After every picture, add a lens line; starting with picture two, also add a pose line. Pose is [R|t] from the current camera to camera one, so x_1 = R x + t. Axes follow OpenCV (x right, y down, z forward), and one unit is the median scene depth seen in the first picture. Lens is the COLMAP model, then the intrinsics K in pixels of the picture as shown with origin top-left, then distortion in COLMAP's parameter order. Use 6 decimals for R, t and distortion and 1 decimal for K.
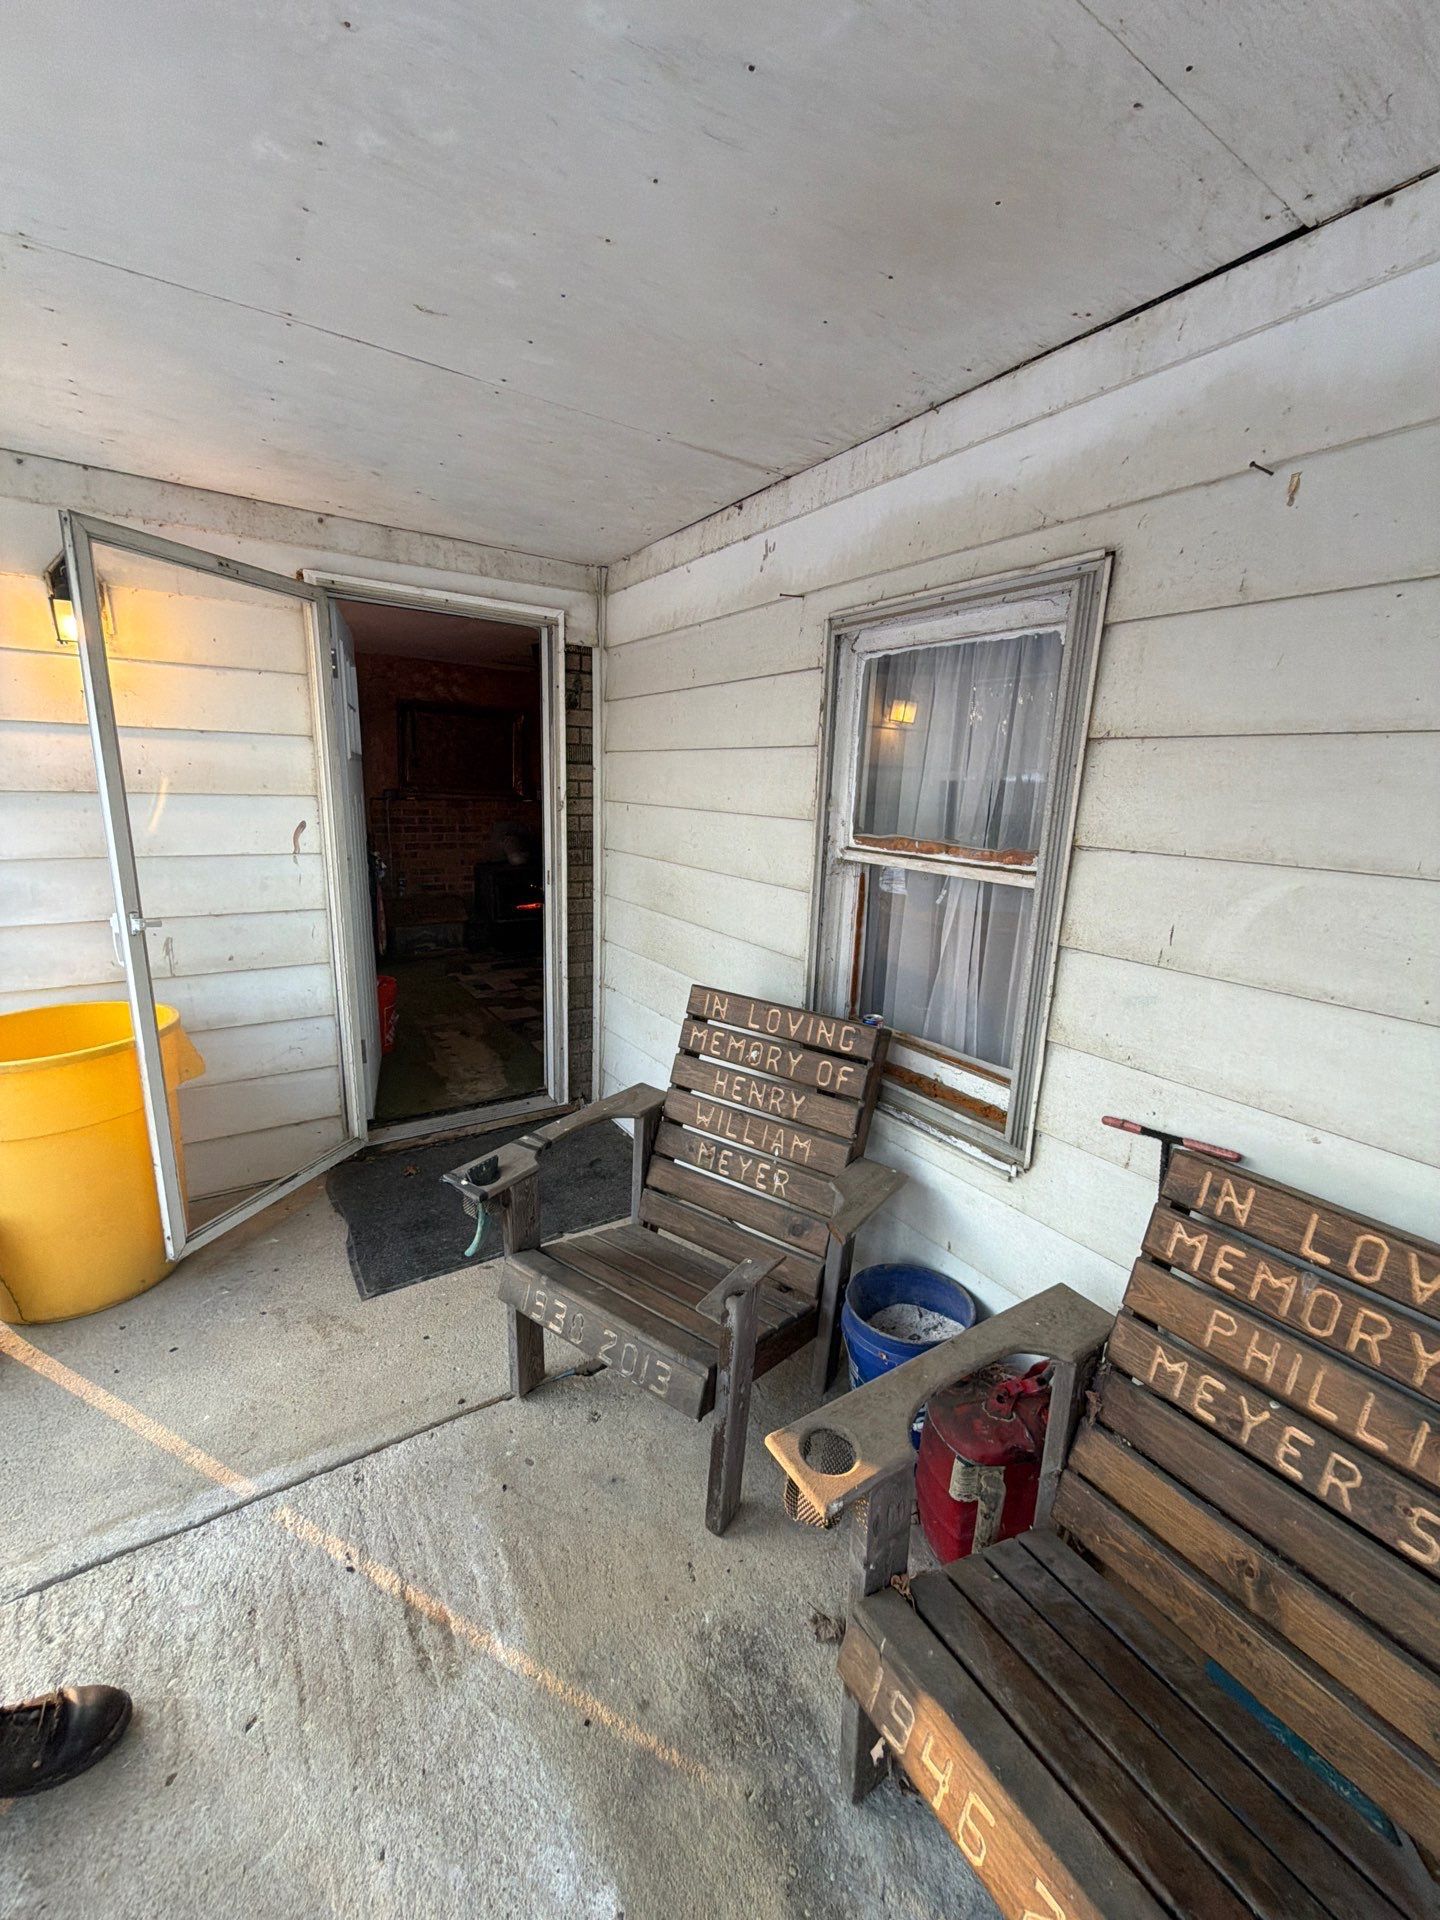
lens RADIAL K [[760.1, 0, 720.0], [0, 760.1, 960.0], [0, 0, 1]] dist [-0.000057, -0.000198]
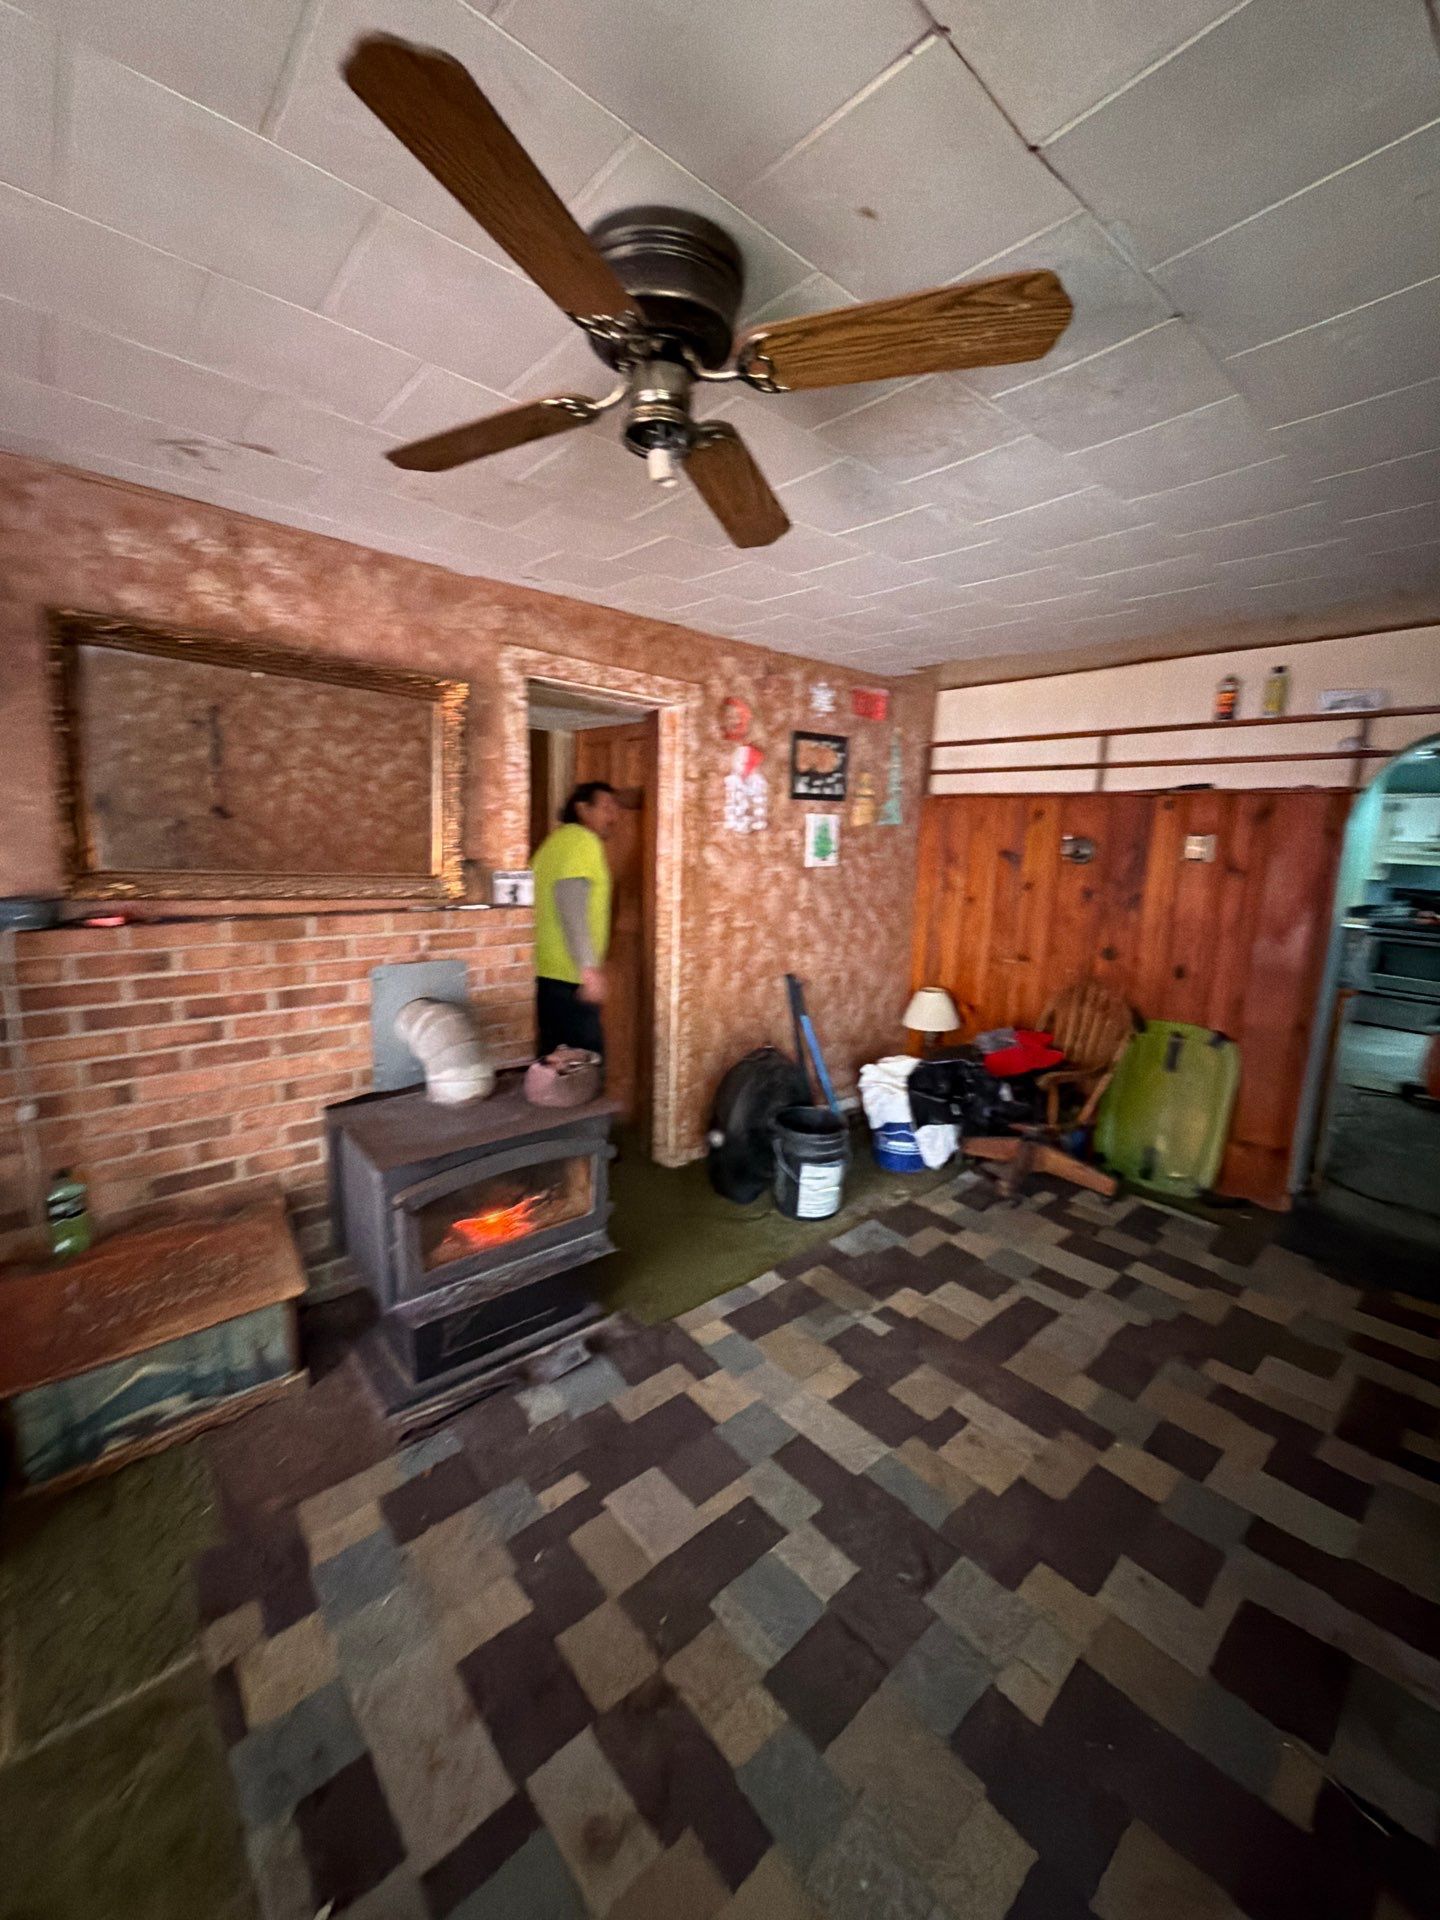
lens RADIAL K [[760.1, 0, 720.0], [0, 760.1, 960.0], [0, 0, 1]] dist [-0.000057, -0.000198]
pose [[0.989907, -0.027719, 0.138979, -0.198005], [0.035593, 0.997879, -0.054498, -0.168381], [-0.137174, 0.058894, 0.988795, 0.649979]]
